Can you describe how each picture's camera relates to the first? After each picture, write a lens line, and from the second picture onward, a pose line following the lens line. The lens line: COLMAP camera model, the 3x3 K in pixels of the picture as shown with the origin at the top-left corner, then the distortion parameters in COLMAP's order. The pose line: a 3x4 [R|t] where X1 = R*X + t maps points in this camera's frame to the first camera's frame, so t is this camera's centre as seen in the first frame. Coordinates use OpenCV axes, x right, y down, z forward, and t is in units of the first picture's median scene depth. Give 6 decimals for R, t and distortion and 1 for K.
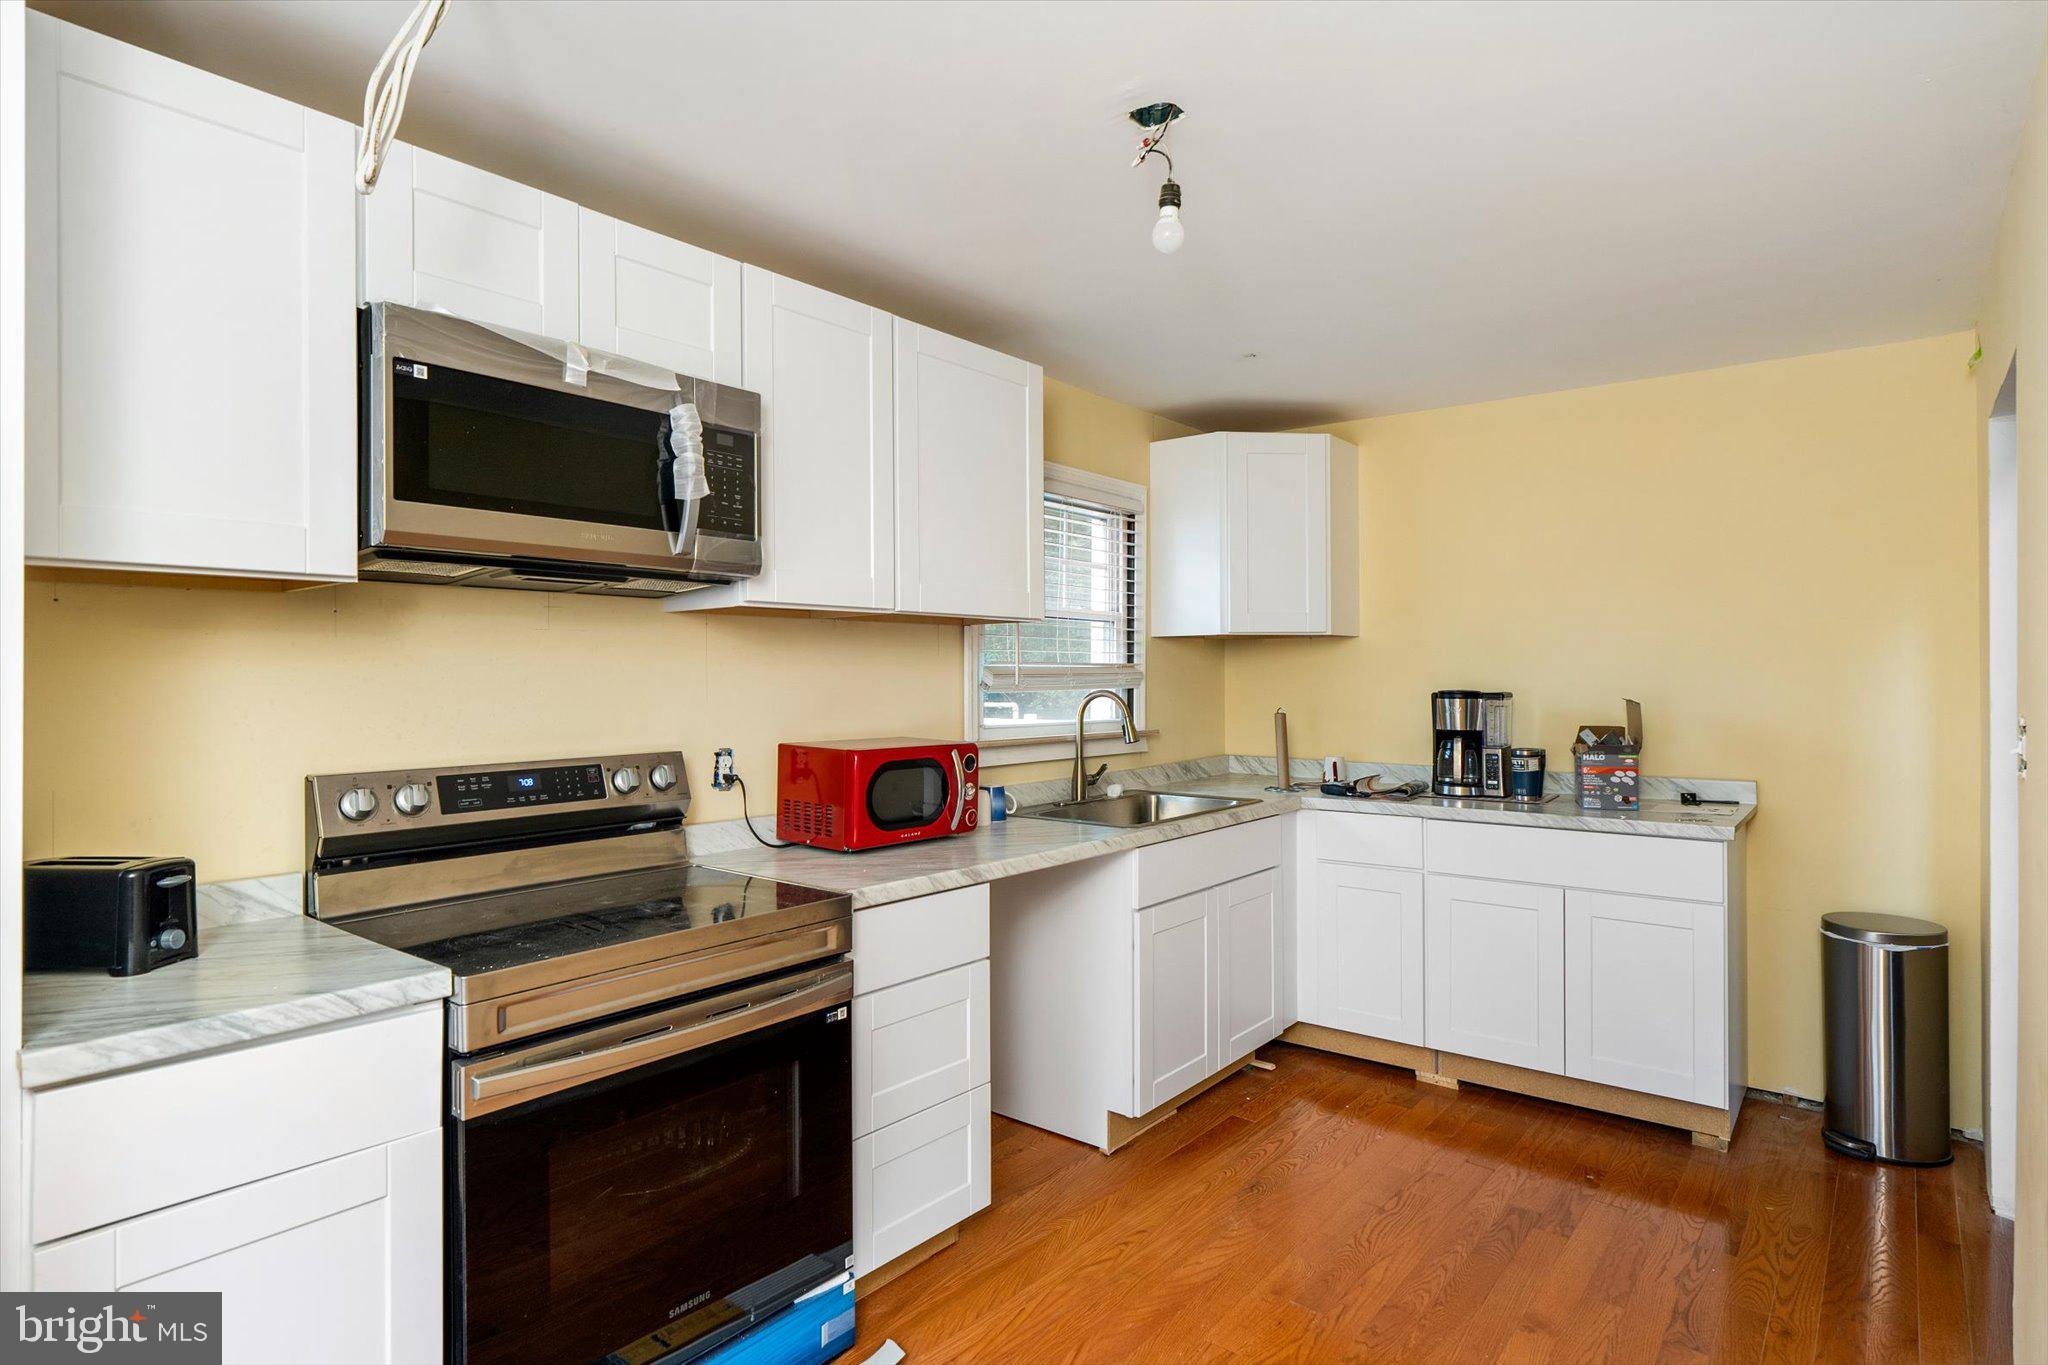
lens RADIAL K [[1169.6, 0, 1024.0], [0, 1169.6, 682.5], [0, 0, 1]] dist [-0.001409, -0.000141]
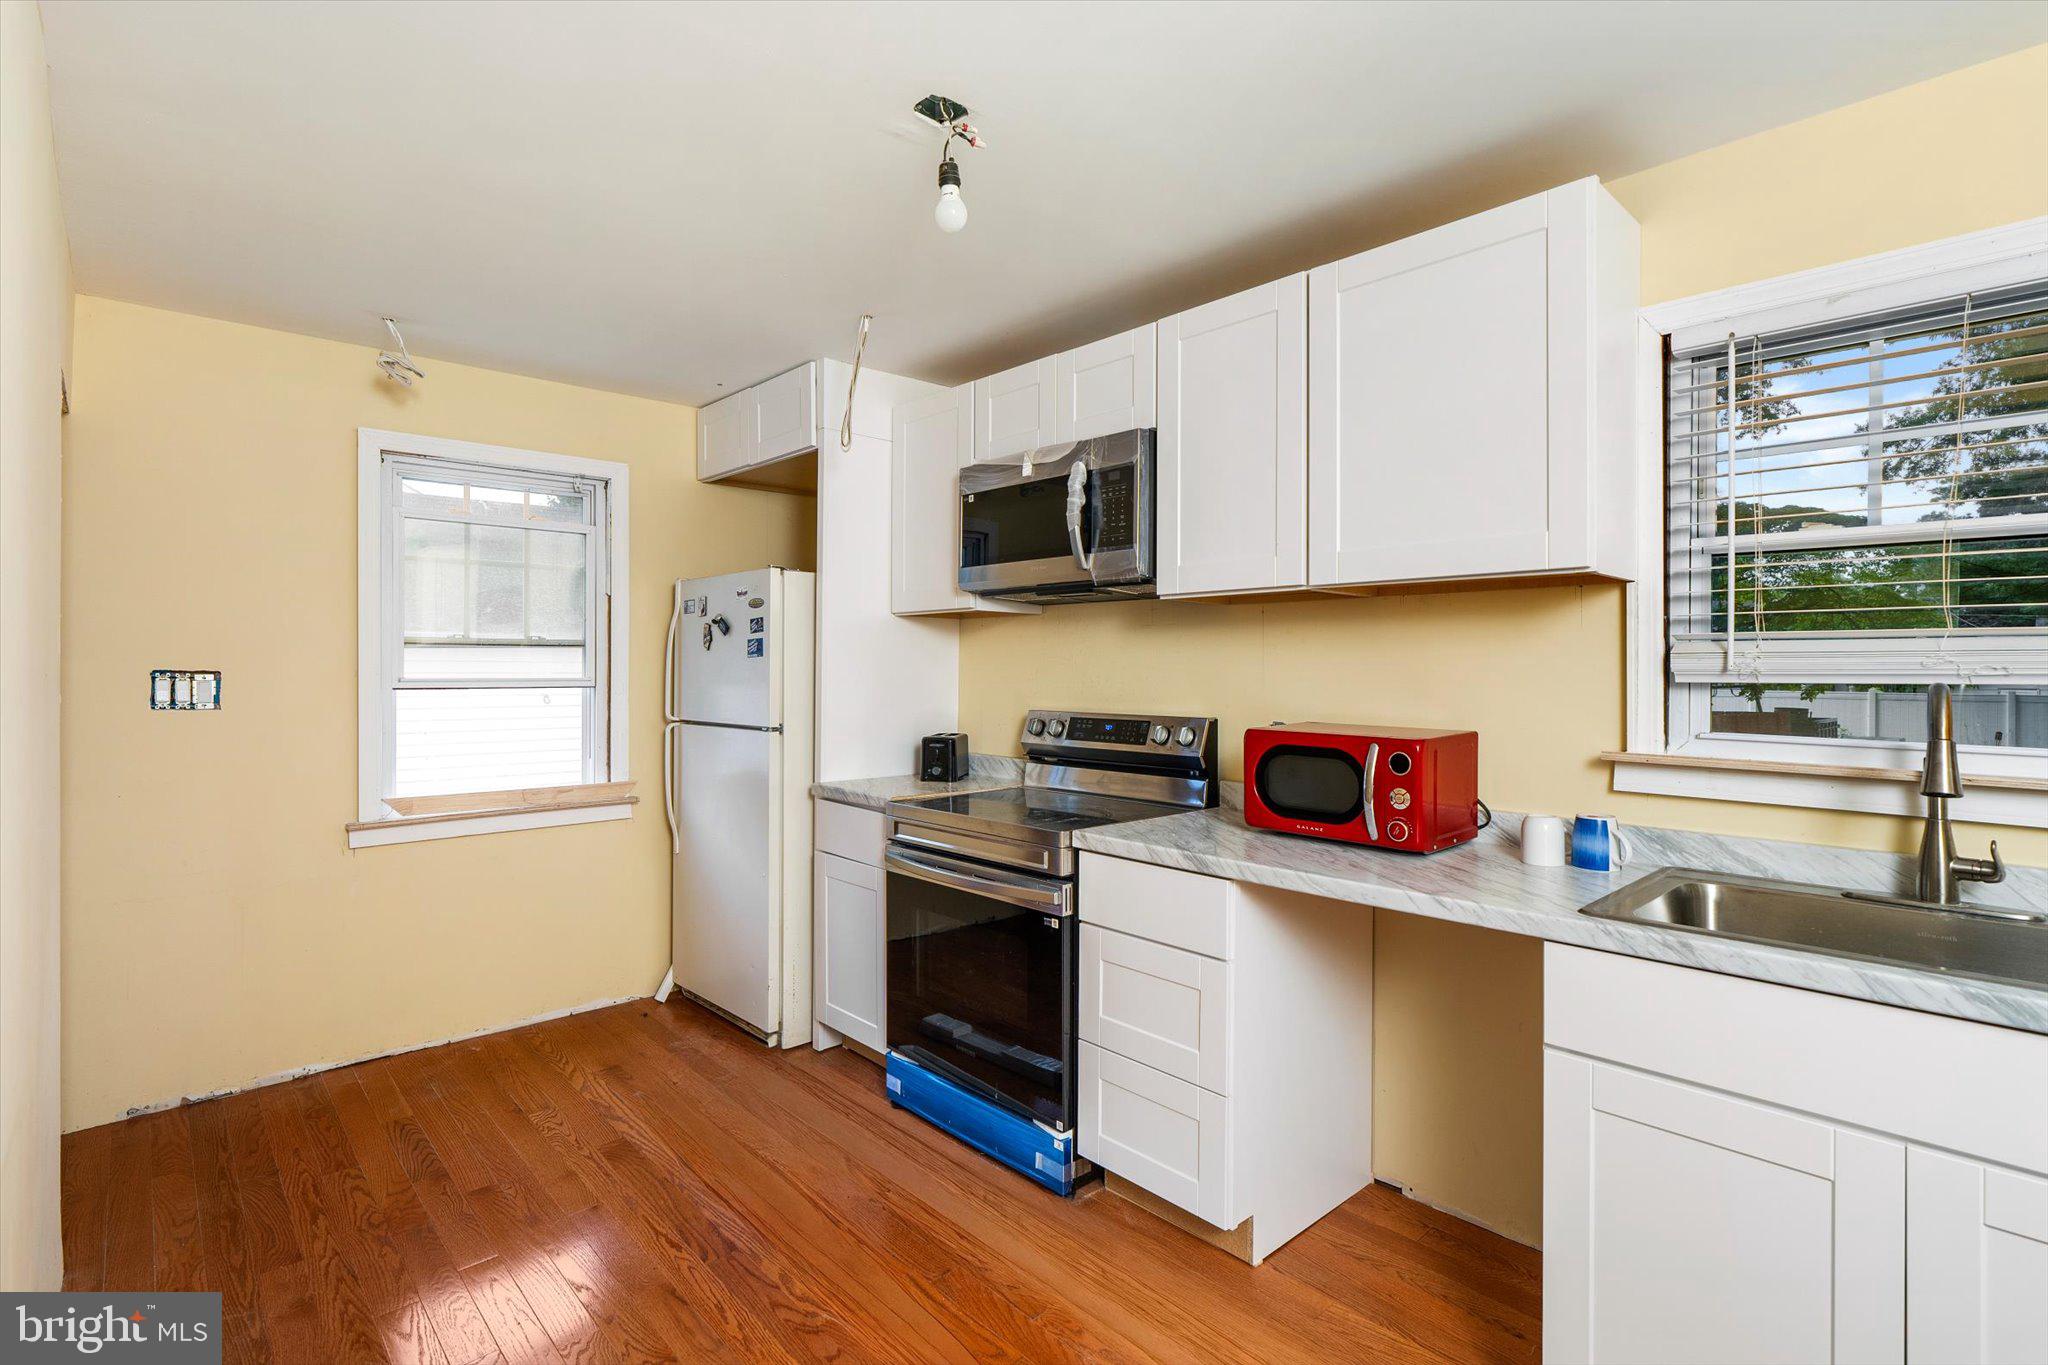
lens RADIAL K [[1030.4, 0, 1014.1], [0, 1030.4, 676.6], [0, 0, 1]] dist [-0.000629, -0.000085]
pose [[-0.208267, 0.009922, -0.978022, 0.927499], [-0.010491, 0.999868, 0.012378, 0.003879], [0.978016, 0.012838, -0.208136, 1.173619]]
